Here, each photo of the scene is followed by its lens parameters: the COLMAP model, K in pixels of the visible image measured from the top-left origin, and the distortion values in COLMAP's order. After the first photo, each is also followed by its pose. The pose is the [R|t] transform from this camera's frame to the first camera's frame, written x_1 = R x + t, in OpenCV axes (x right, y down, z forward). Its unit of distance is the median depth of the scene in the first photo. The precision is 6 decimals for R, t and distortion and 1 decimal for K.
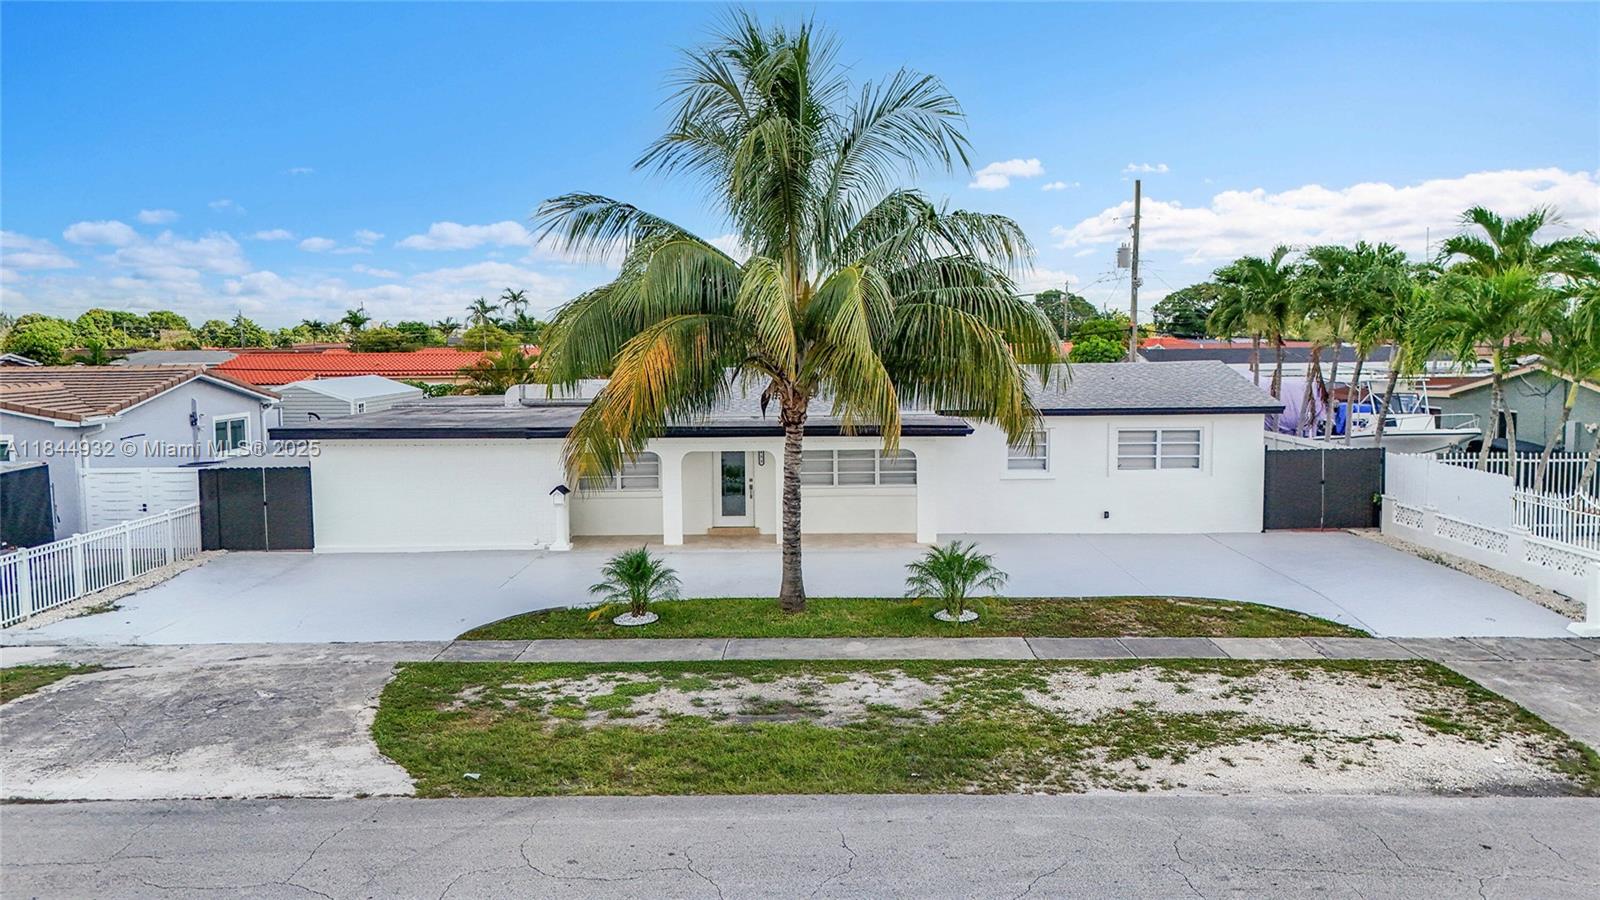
lens RADIAL K [[1170.8, 0, 800.0], [0, 1170.8, 450.0], [0, 0, 1]] dist [0.079843, -0.088552]
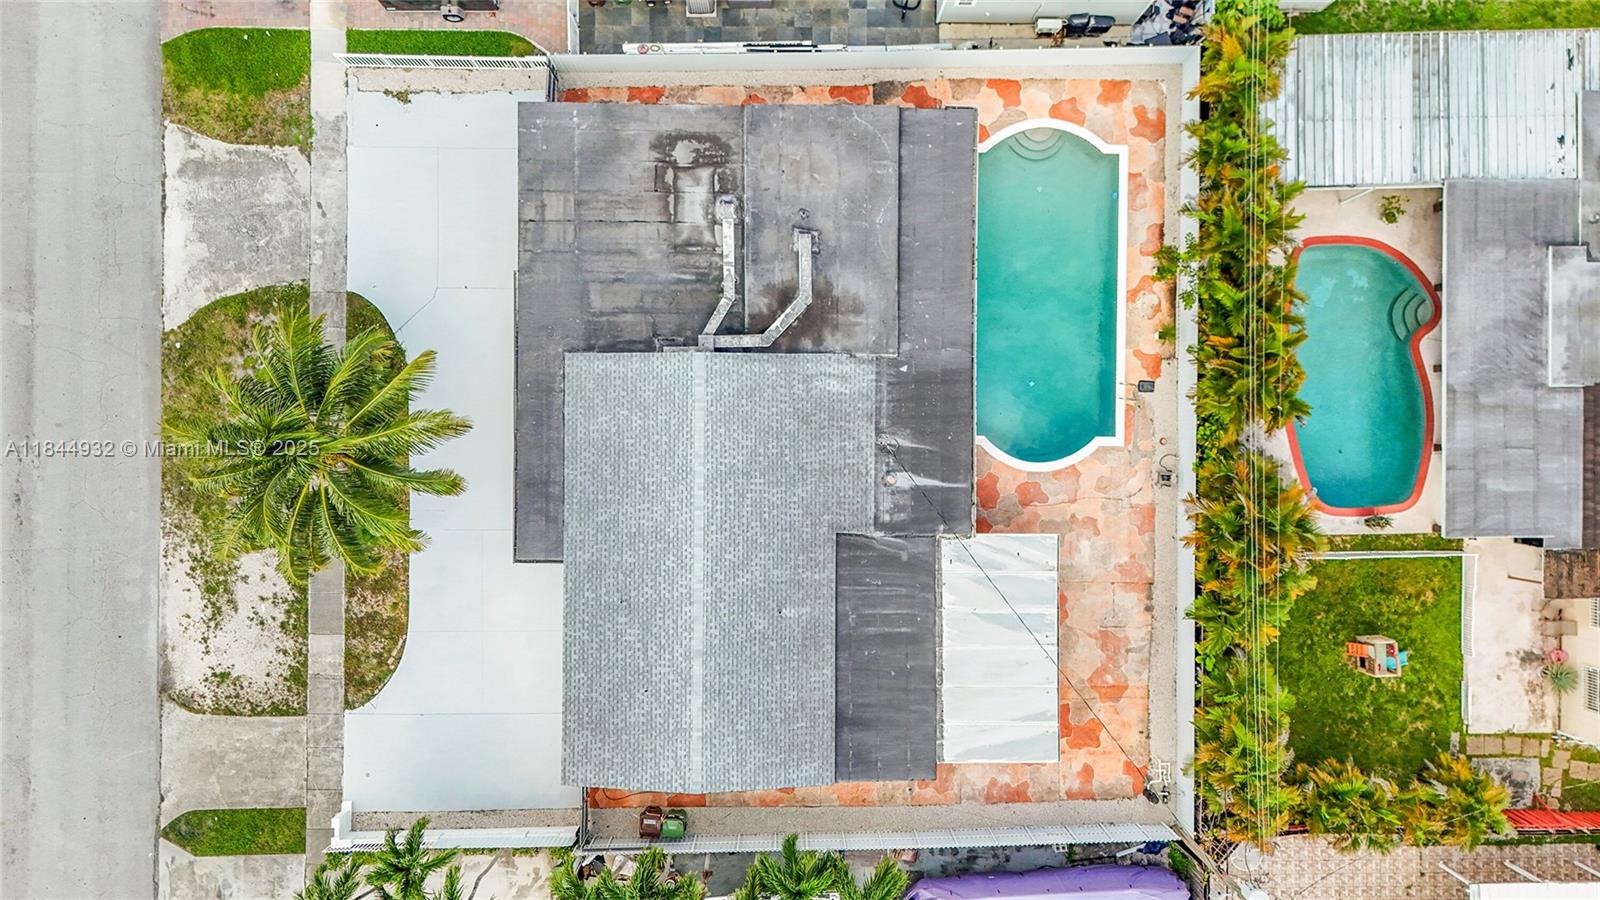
lens RADIAL K [[1170.8, 0, 800.0], [0, 1170.8, 450.0], [0, 0, 1]] dist [0.079843, -0.088552]
pose [[0.004847, 0.999959, 0.007628, -0.014596], [-0.121786, -0.006981, 0.992532, -2.543014], [0.992545, -0.005740, 0.121747, 1.878864]]
